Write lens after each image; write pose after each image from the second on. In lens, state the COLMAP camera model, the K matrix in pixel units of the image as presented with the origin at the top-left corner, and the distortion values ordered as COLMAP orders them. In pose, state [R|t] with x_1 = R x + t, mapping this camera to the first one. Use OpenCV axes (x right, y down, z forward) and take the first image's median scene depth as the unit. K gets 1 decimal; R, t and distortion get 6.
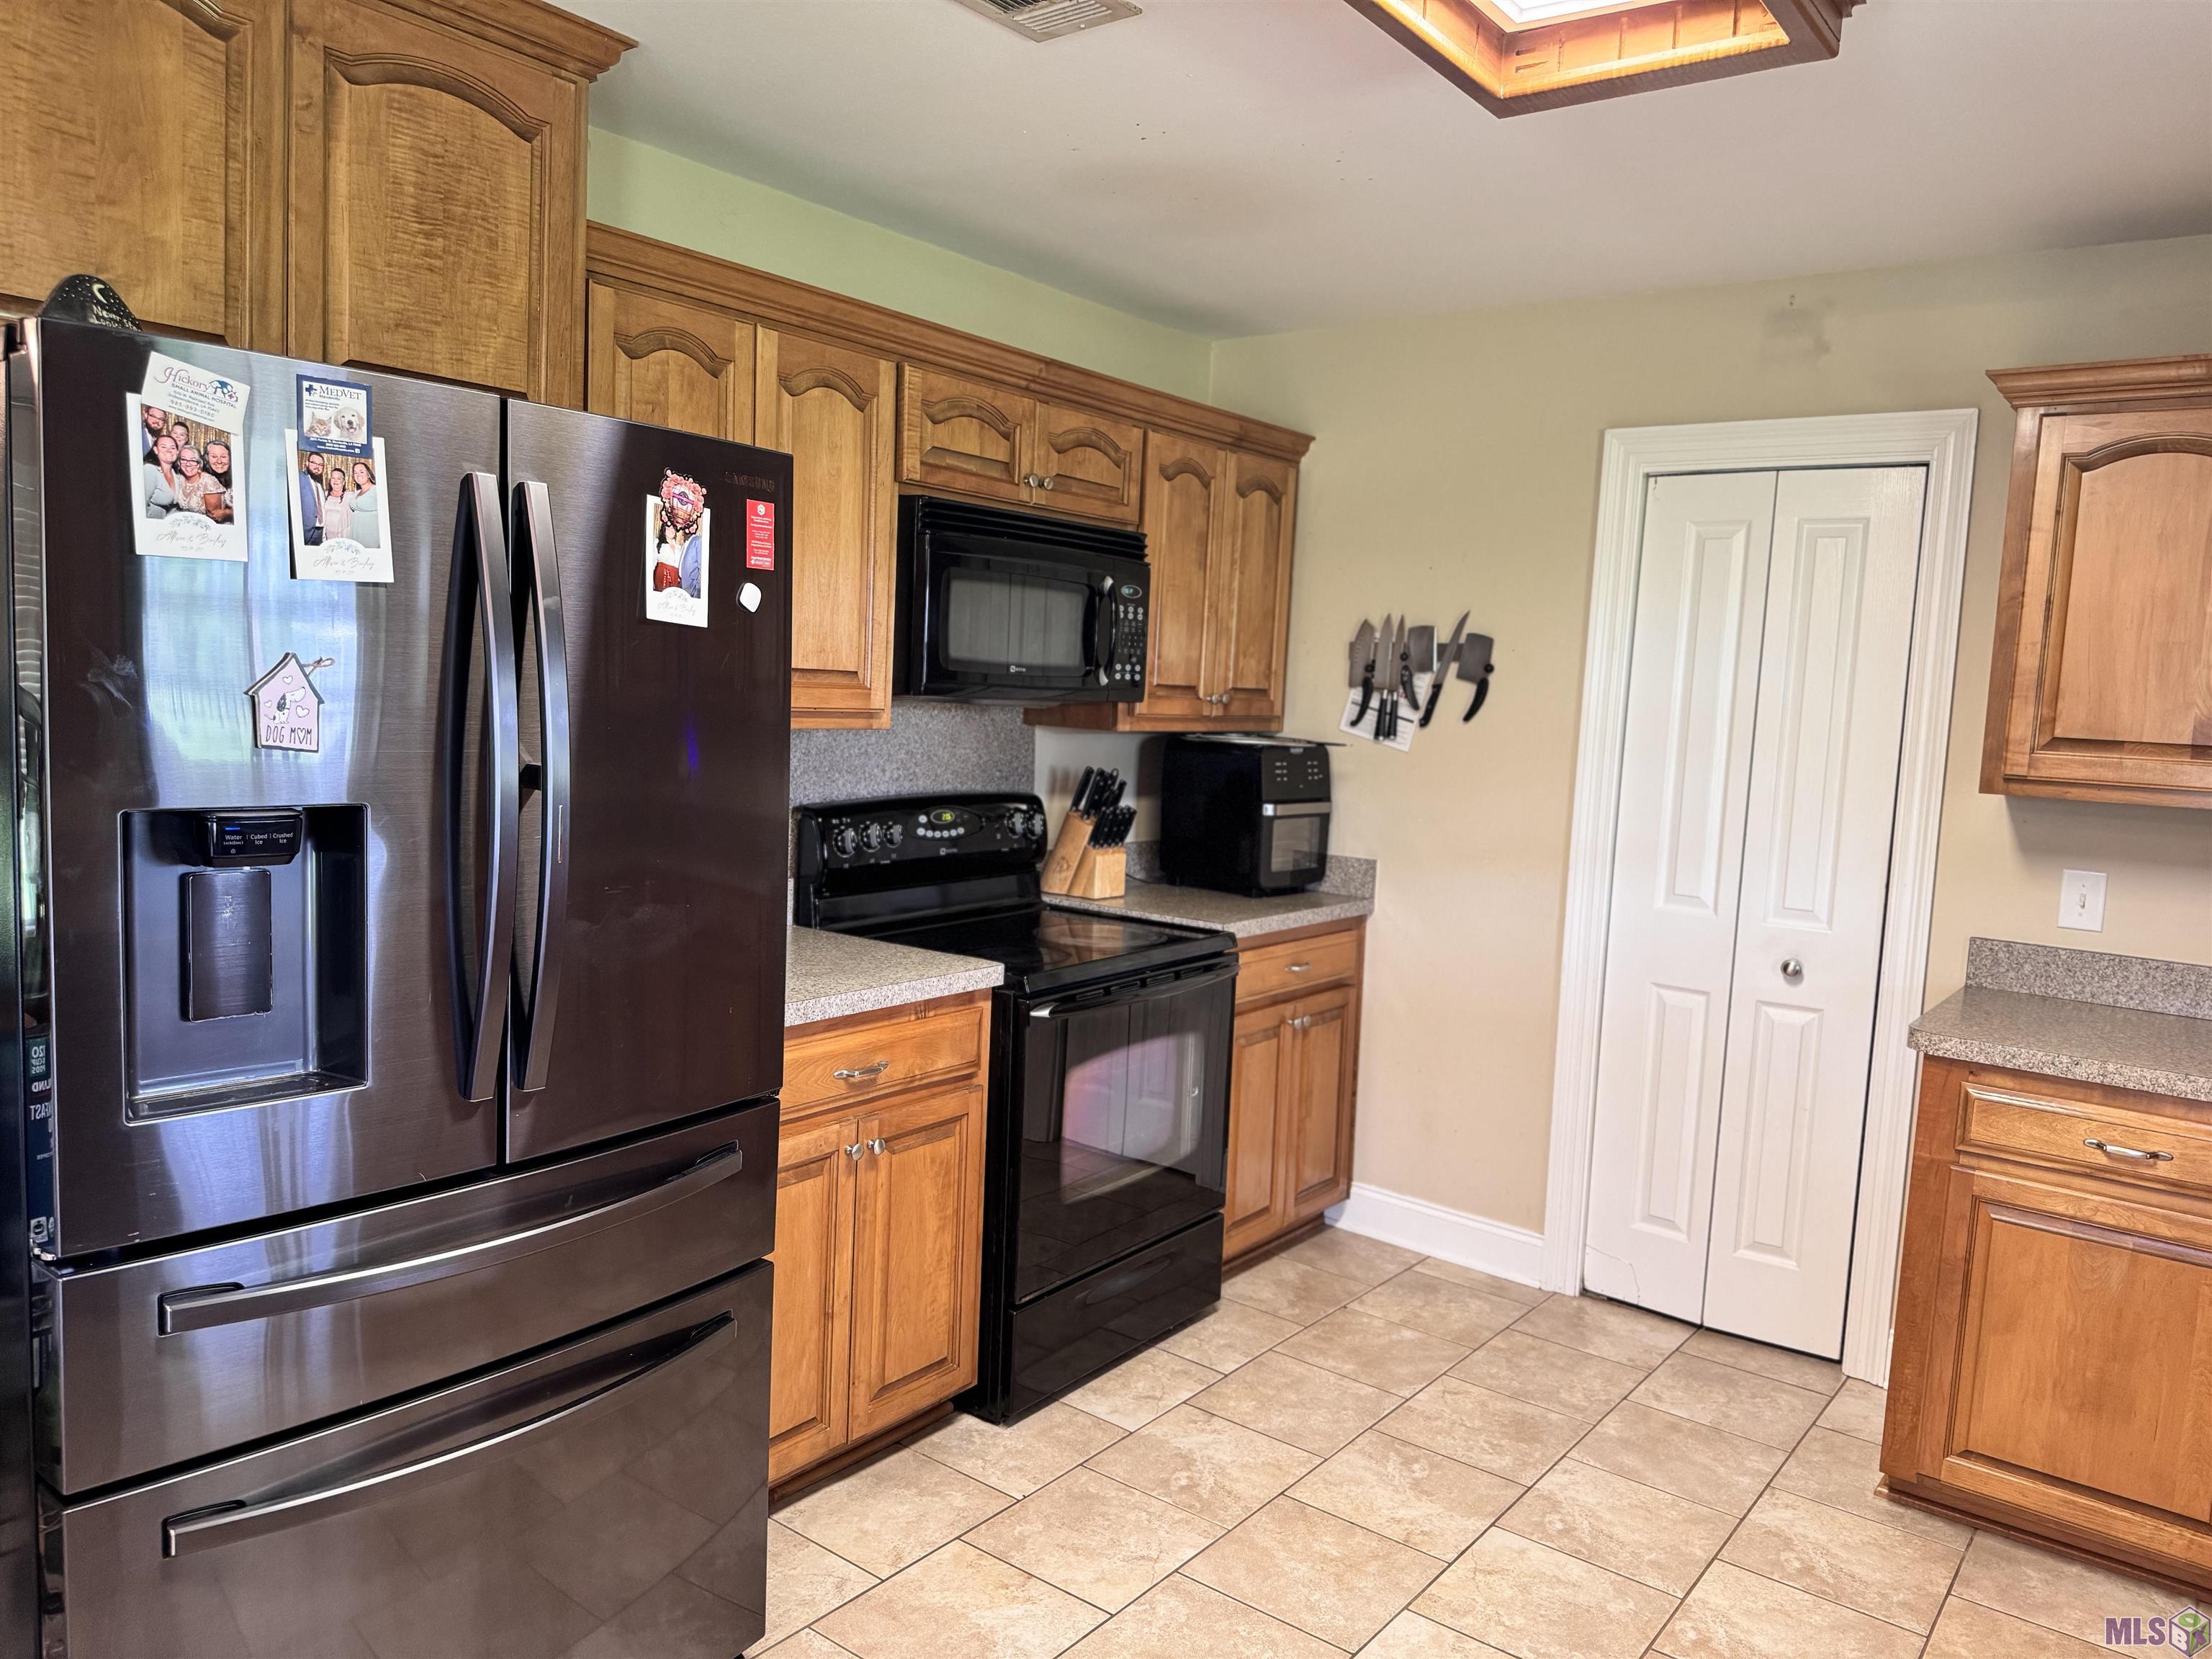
lens RADIAL K [[1527.9, 0, 1106.0], [0, 1527.9, 829.5], [0, 0, 1]] dist [0.031457, -0.047711]
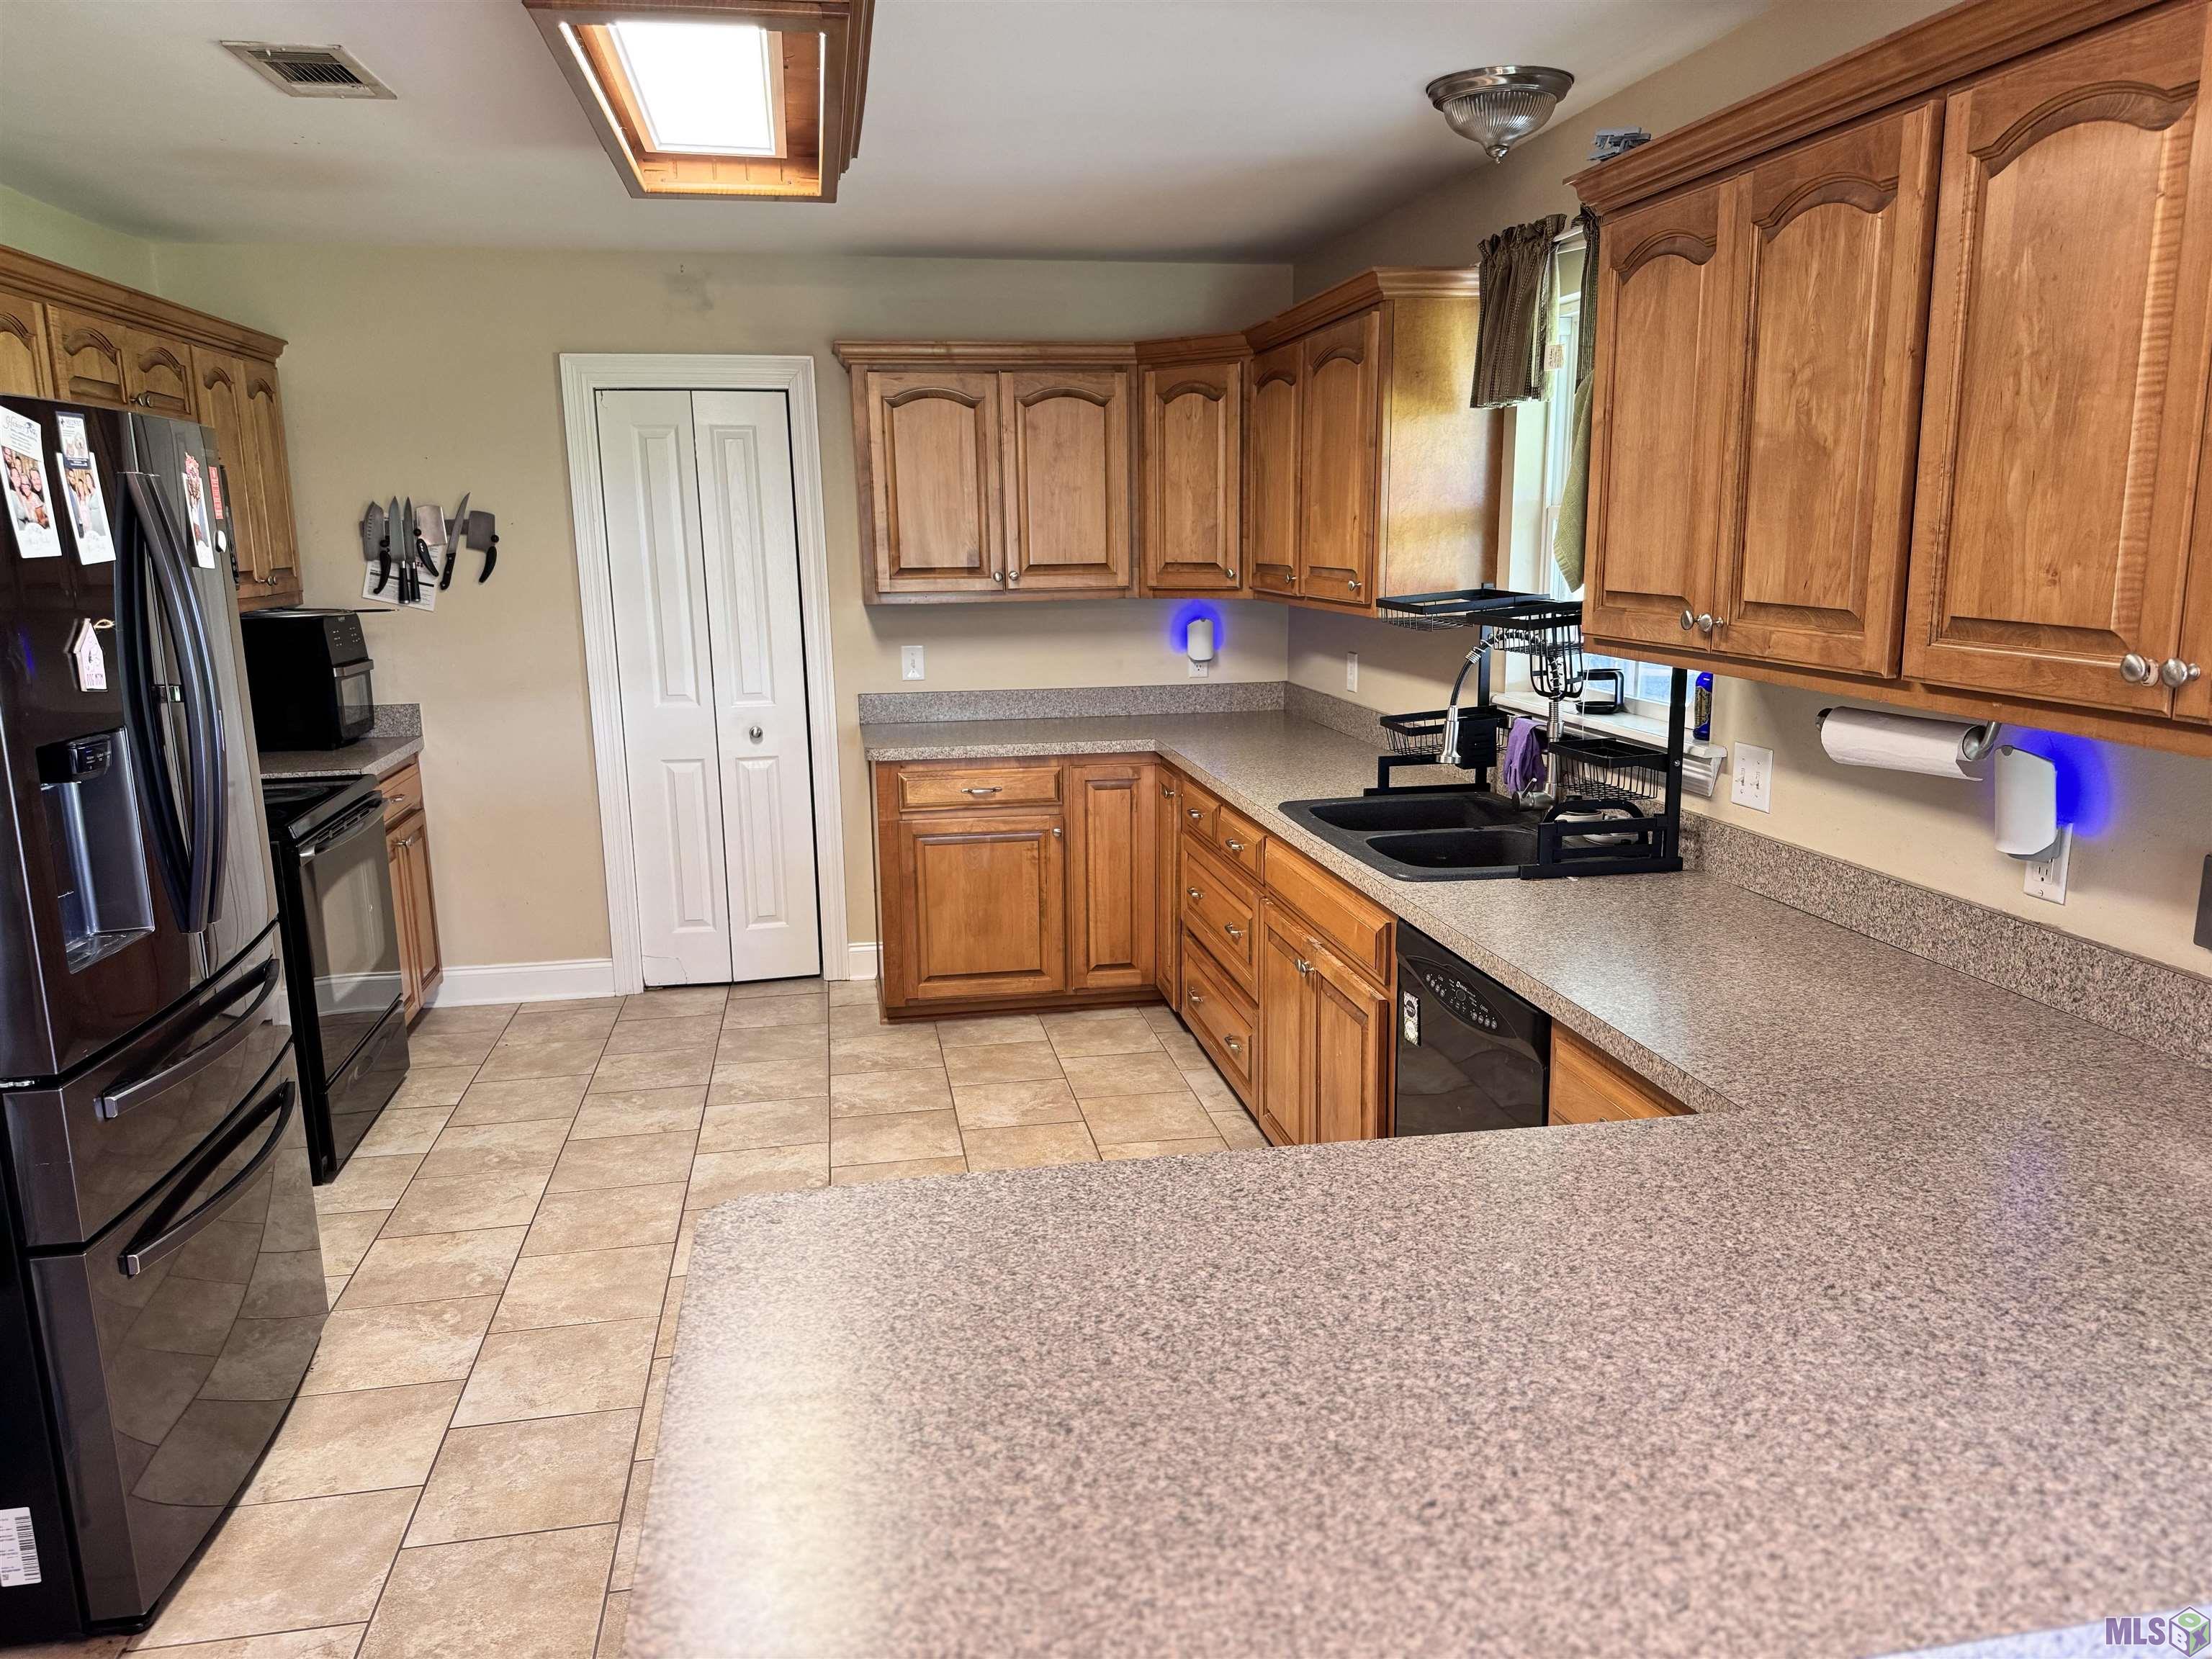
lens RADIAL K [[1548.5, 0, 1106.0], [0, 1548.5, 829.5], [0, 0, 1]] dist [0.033847, -0.096345]
pose [[0.659601, -0.196132, 0.725574, -0.461144], [0.112398, 0.980237, 0.162793, -0.025531], [-0.743164, -0.025825, 0.668611, -0.280516]]
